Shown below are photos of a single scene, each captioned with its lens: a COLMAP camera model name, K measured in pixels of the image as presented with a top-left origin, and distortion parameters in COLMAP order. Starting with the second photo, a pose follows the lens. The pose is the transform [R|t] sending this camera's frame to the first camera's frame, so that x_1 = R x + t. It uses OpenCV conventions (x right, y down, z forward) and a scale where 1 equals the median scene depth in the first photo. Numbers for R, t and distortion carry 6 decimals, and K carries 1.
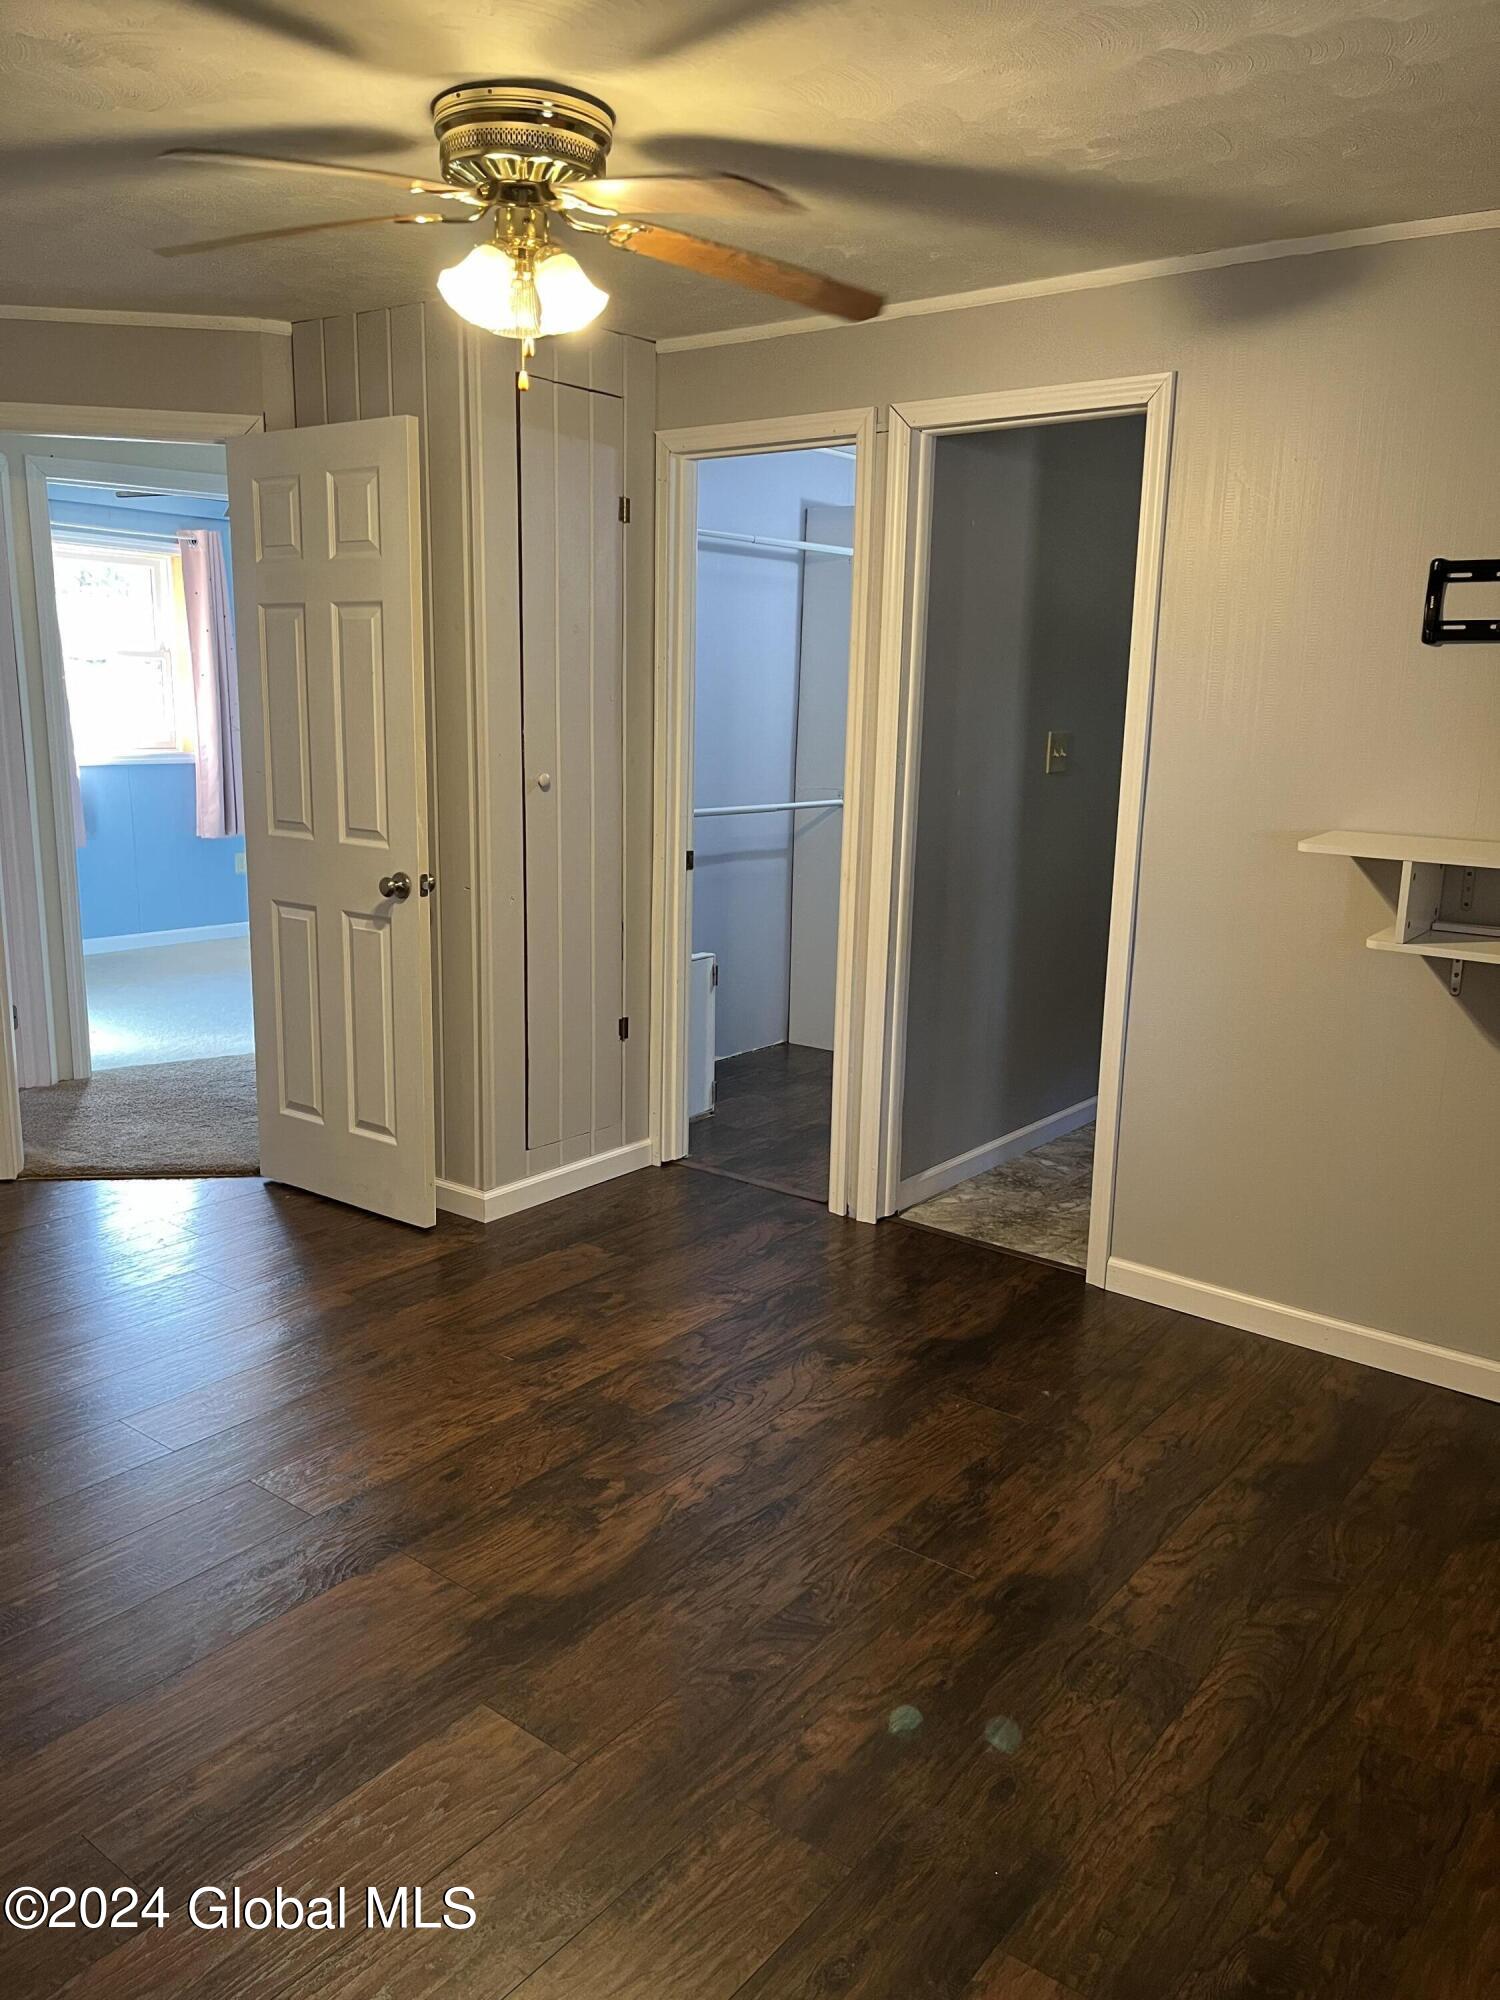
lens RADIAL K [[1508.9, 0, 750.9], [0, 1508.9, 998.0], [0, 0, 1]] dist [0.025717, -0.028030]
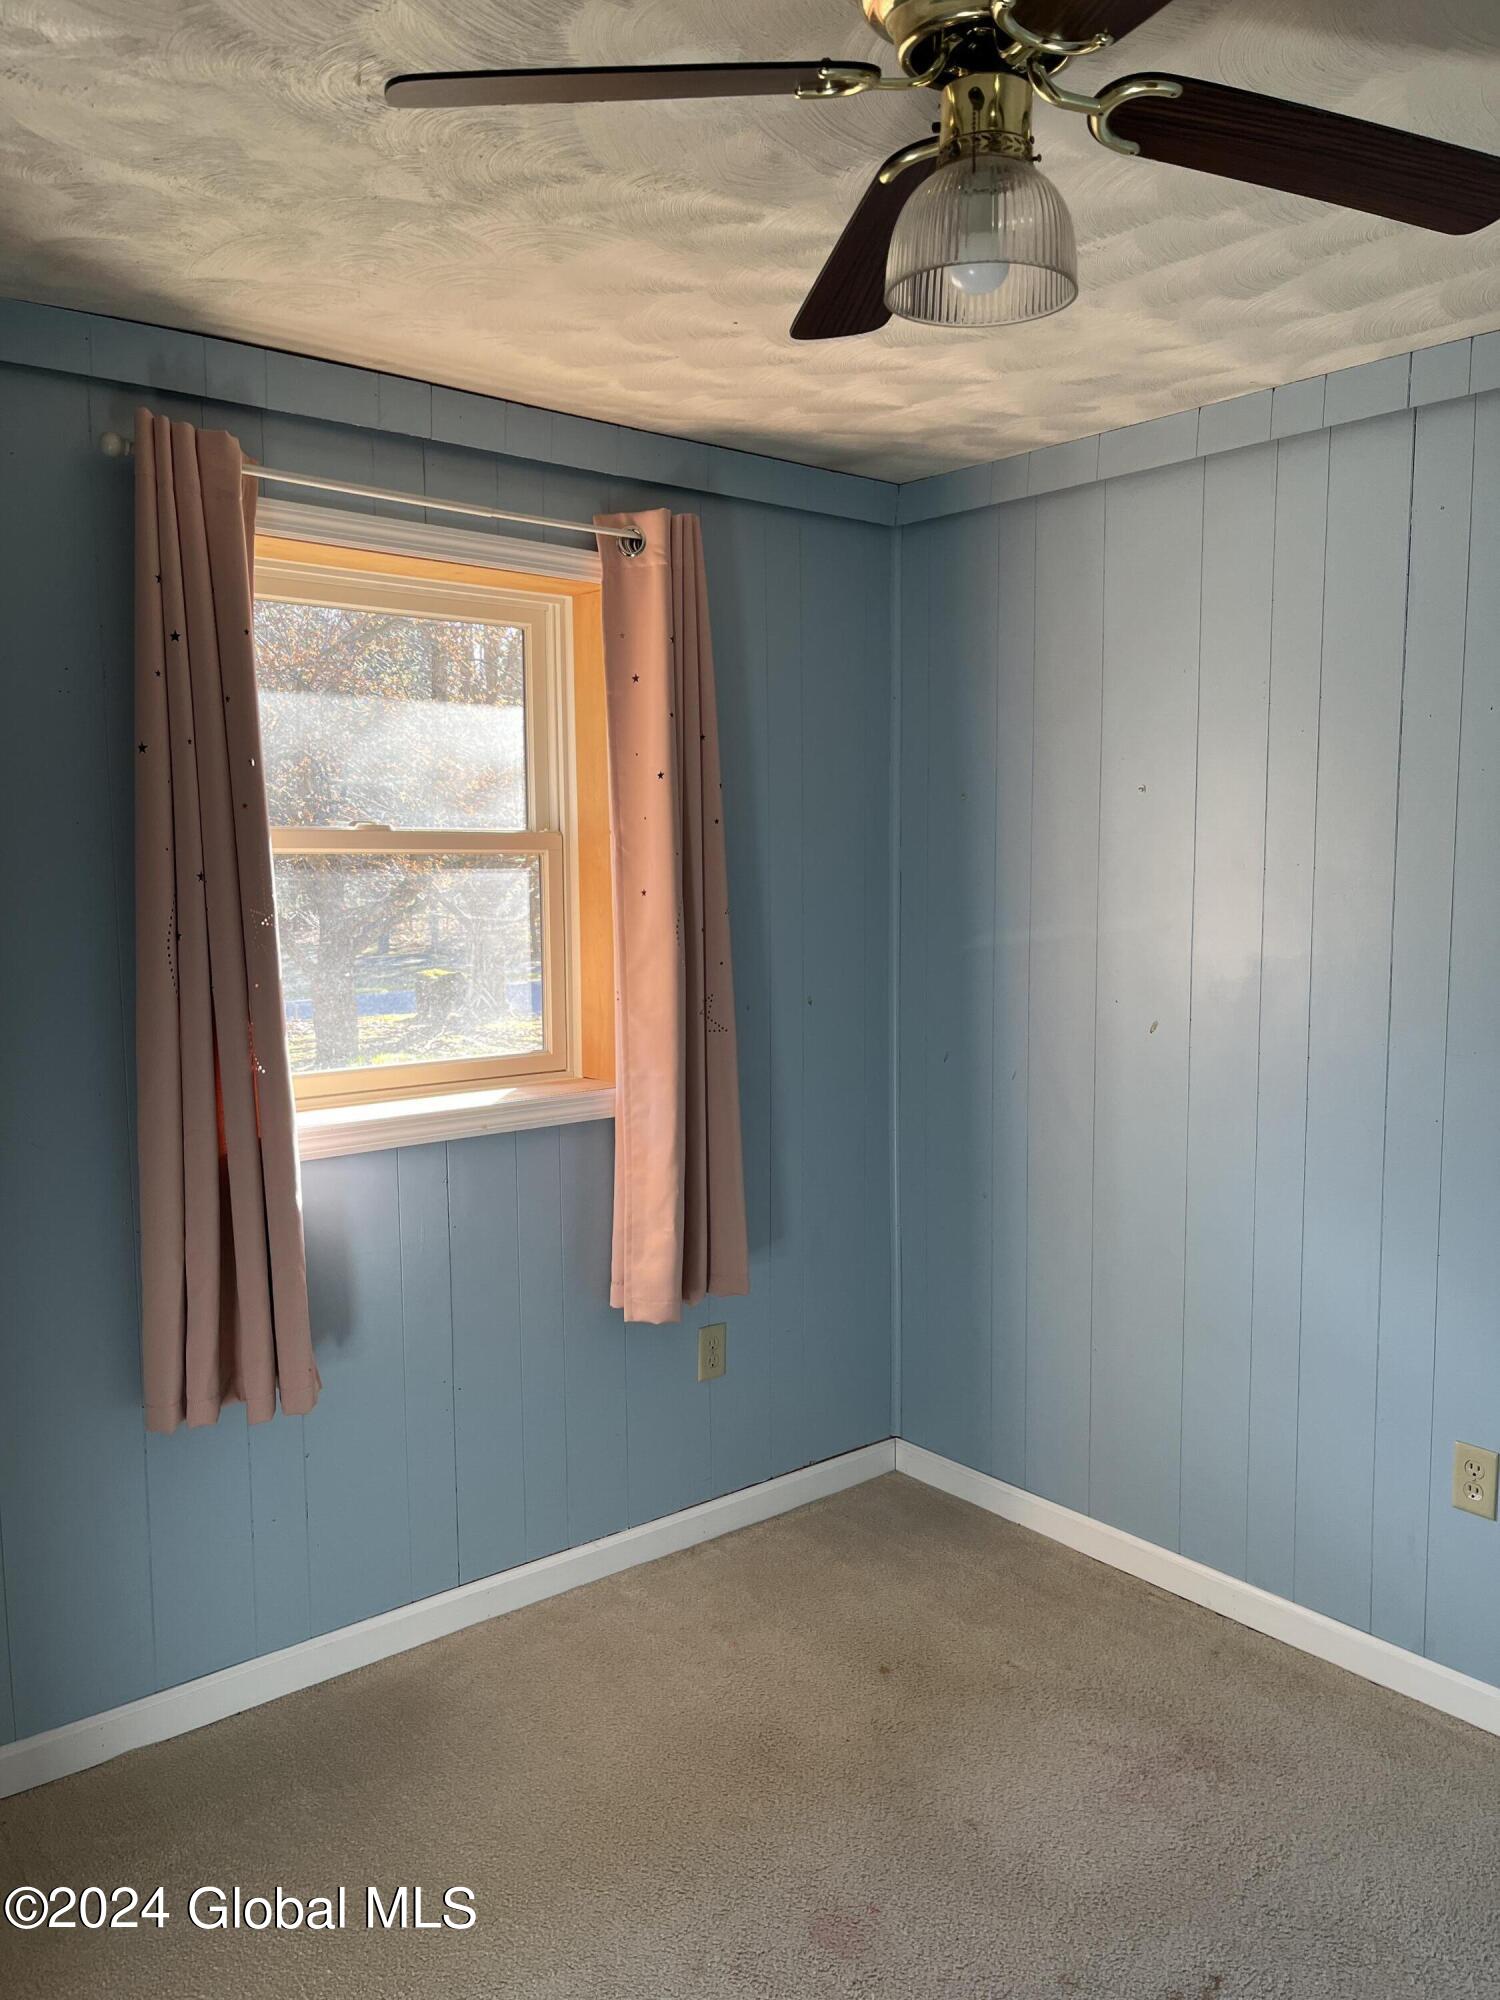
lens RADIAL K [[1508.9, 0, 752.0], [0, 1508.9, 1005.1], [0, 0, 1]] dist [0.025717, -0.028030]
pose [[0.973193, -0.003586, -0.229961, -0.253224], [-0.021120, 0.994260, -0.104885, -0.148226], [0.229017, 0.106931, 0.967531, 0.655334]]
